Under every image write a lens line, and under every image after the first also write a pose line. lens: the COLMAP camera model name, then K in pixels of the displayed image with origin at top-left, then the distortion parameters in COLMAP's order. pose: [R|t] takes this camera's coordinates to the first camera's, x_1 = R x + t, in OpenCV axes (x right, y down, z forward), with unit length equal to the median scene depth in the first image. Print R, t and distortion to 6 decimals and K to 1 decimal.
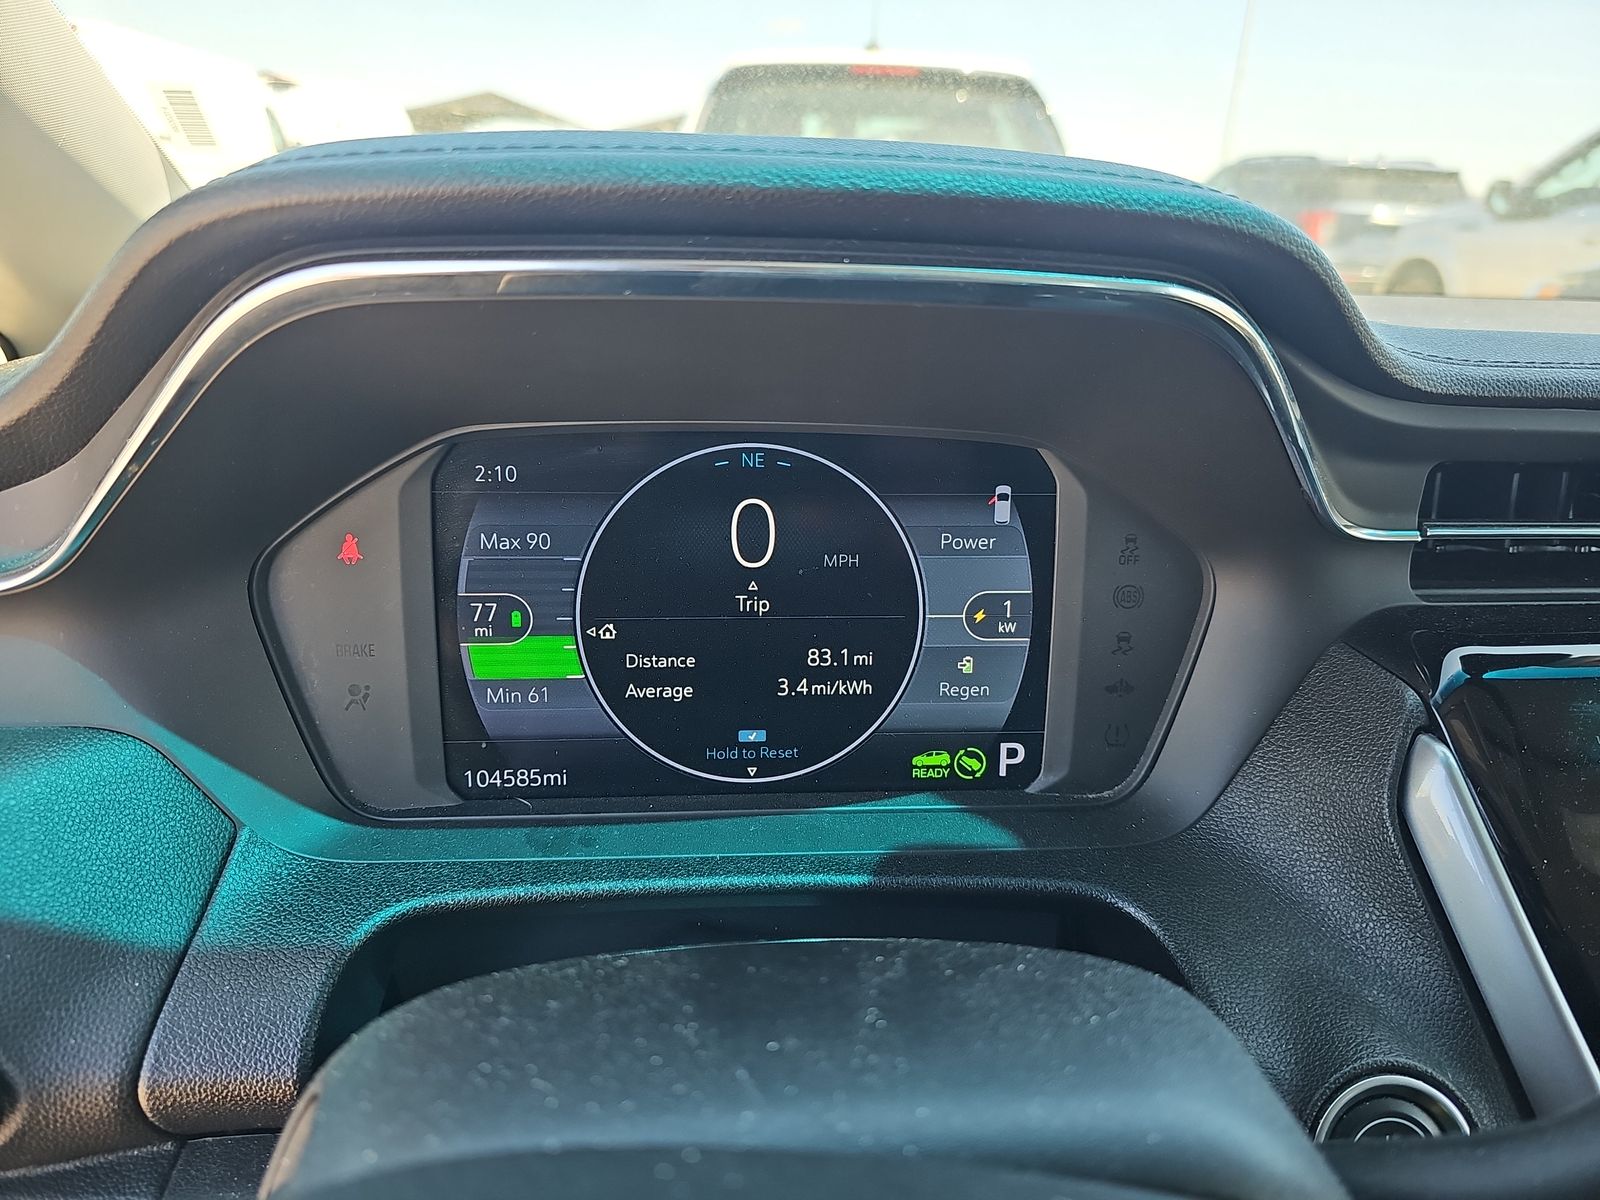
lens RADIAL K [[1088.0, 0, 800.0], [0, 1088.0, 600.0], [0, 0, 1]] dist [0.059191, -0.075149]
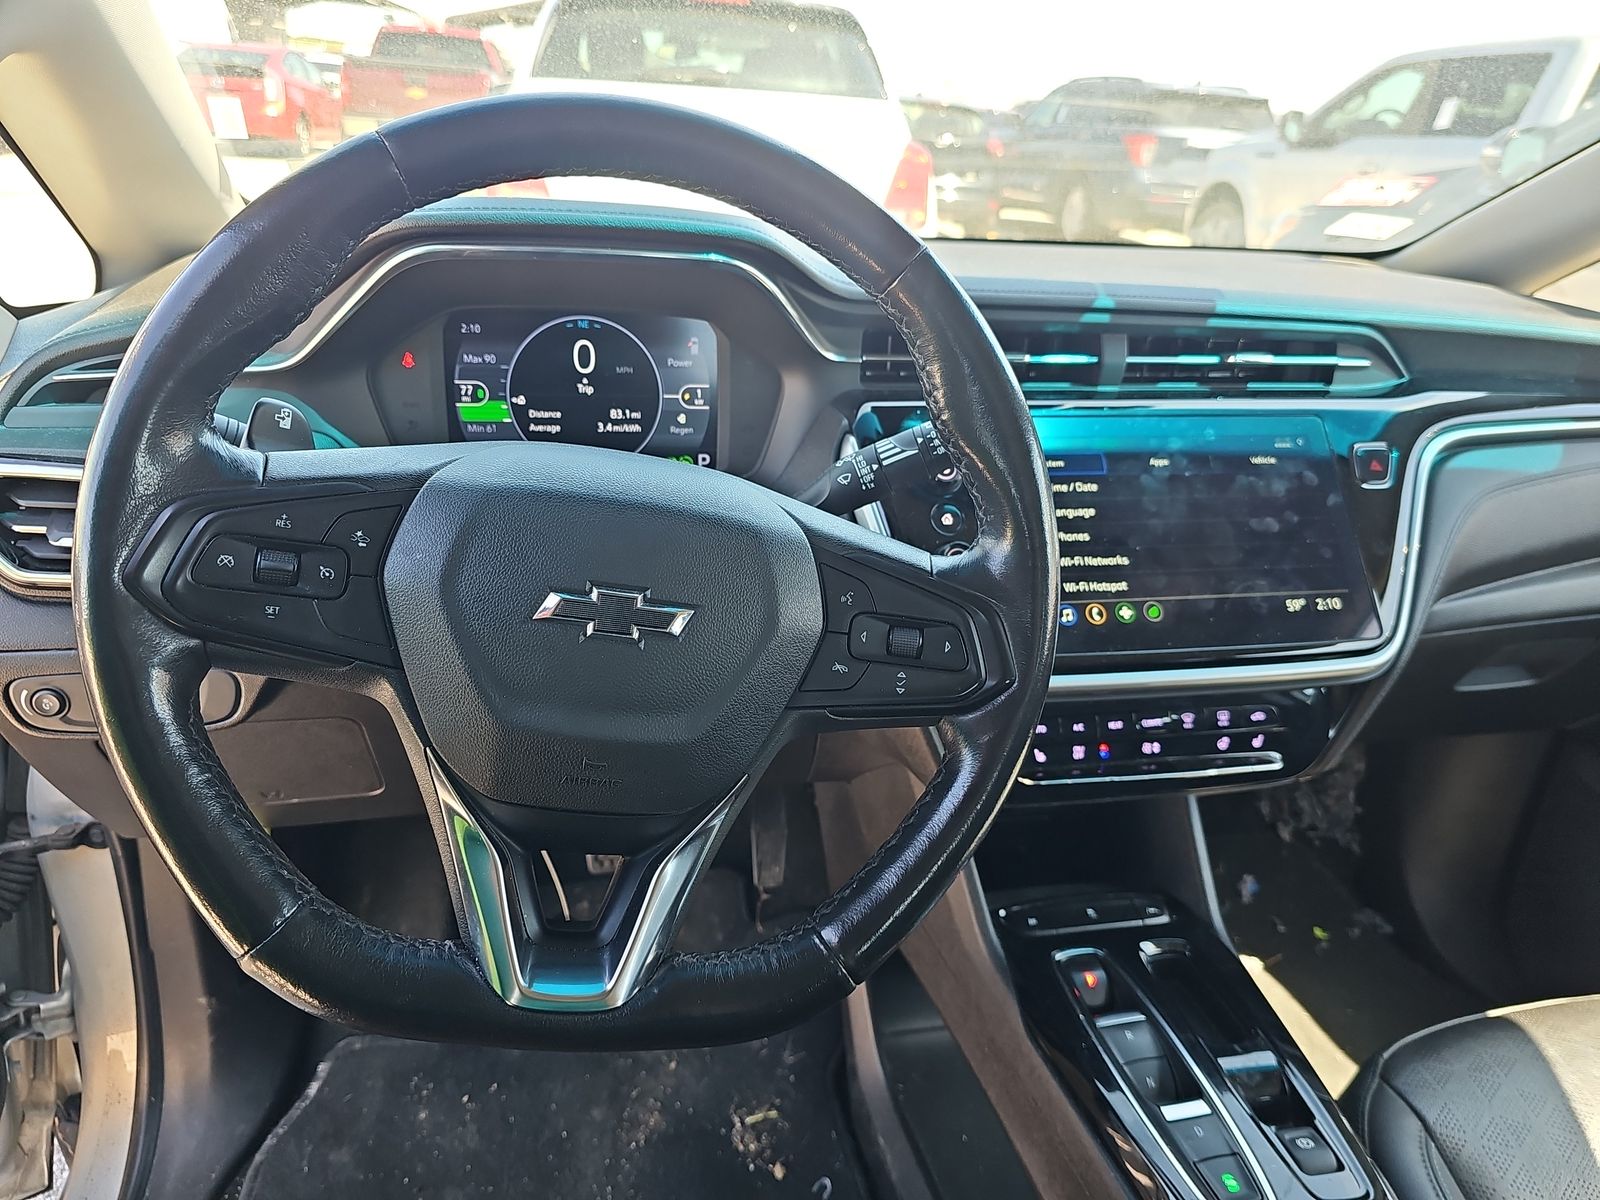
lens RADIAL K [[1088.0, 0, 800.0], [0, 1088.0, 600.0], [0, 0, 1]] dist [0.059191, -0.075149]
pose [[0.992139, -0.019282, 0.123649, 0.110759], [0.009530, 0.996830, 0.078982, 0.266898], [-0.124780, -0.077183, 0.989178, -1.356512]]
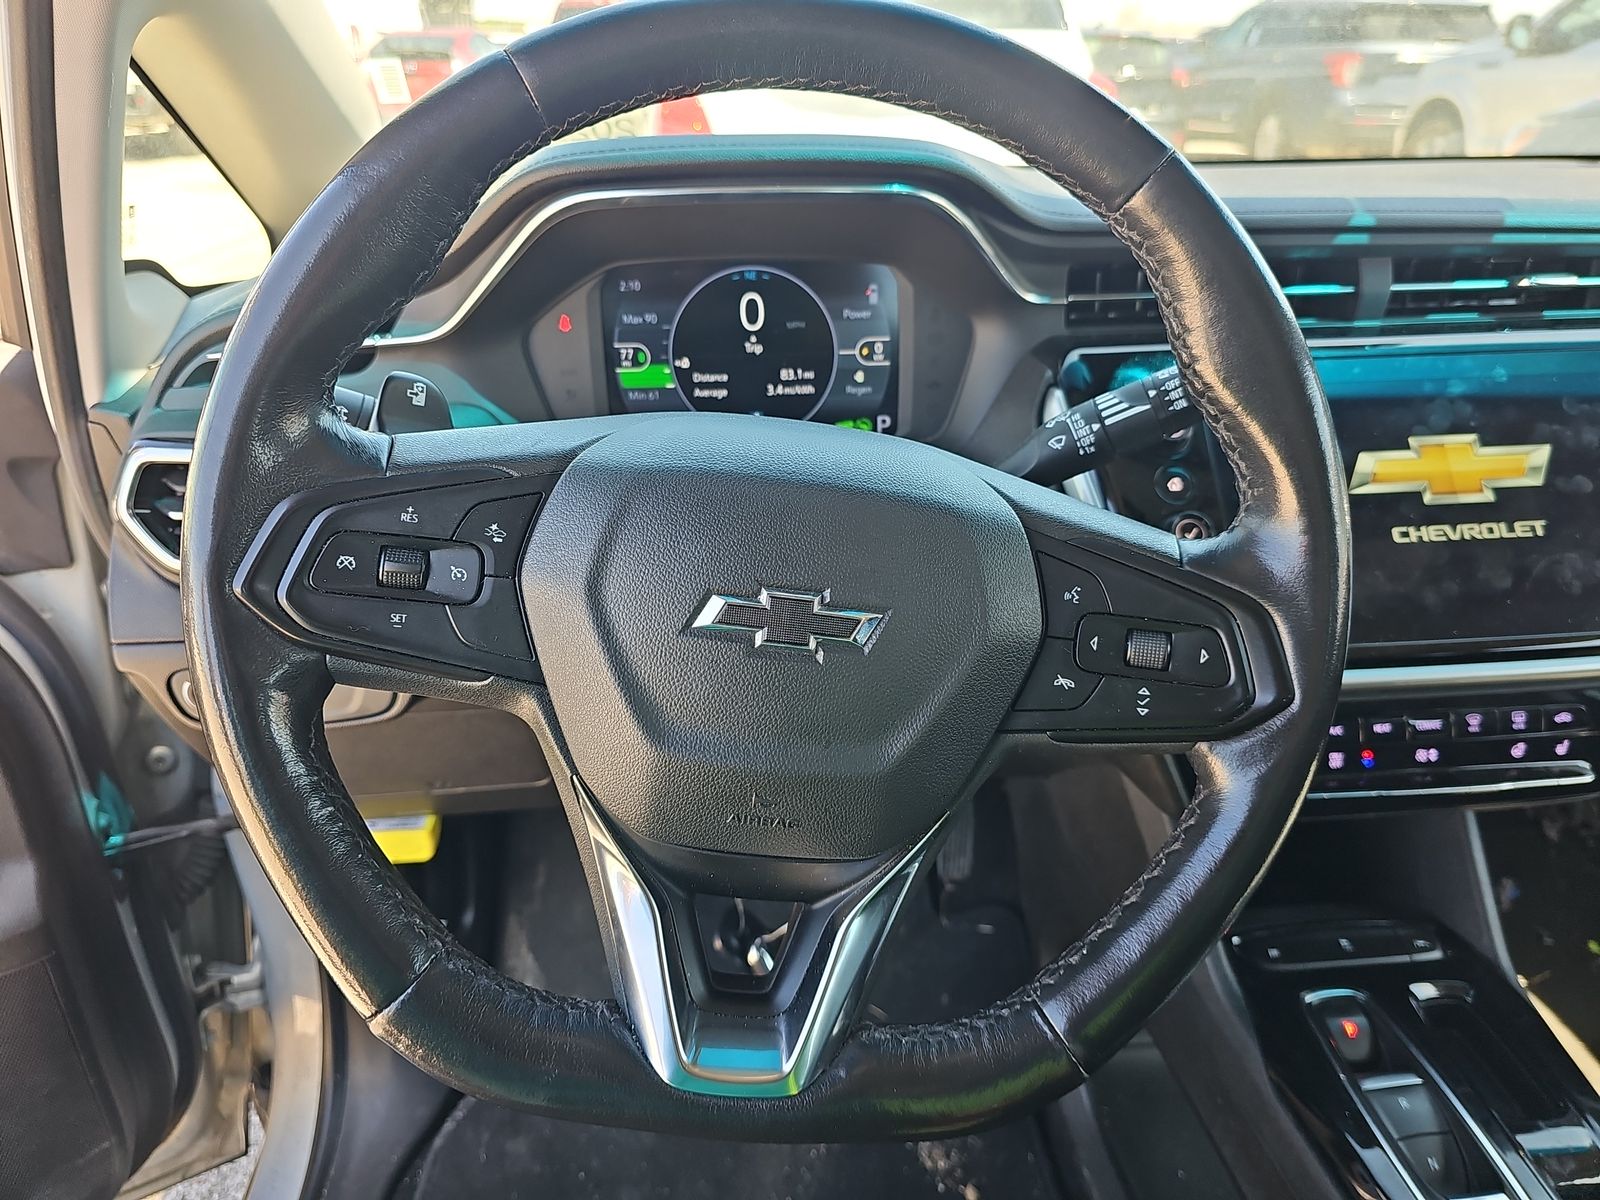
lens RADIAL K [[1087.3, 0, 807.4], [0, 1087.3, 574.6], [0, 0, 1]] dist [0.047050, -0.071899]
pose [[0.999268, -0.028169, -0.025891, 0.099502], [0.030484, 0.995122, 0.093827, 0.239504], [0.023122, -0.094548, 0.995252, -1.093707]]
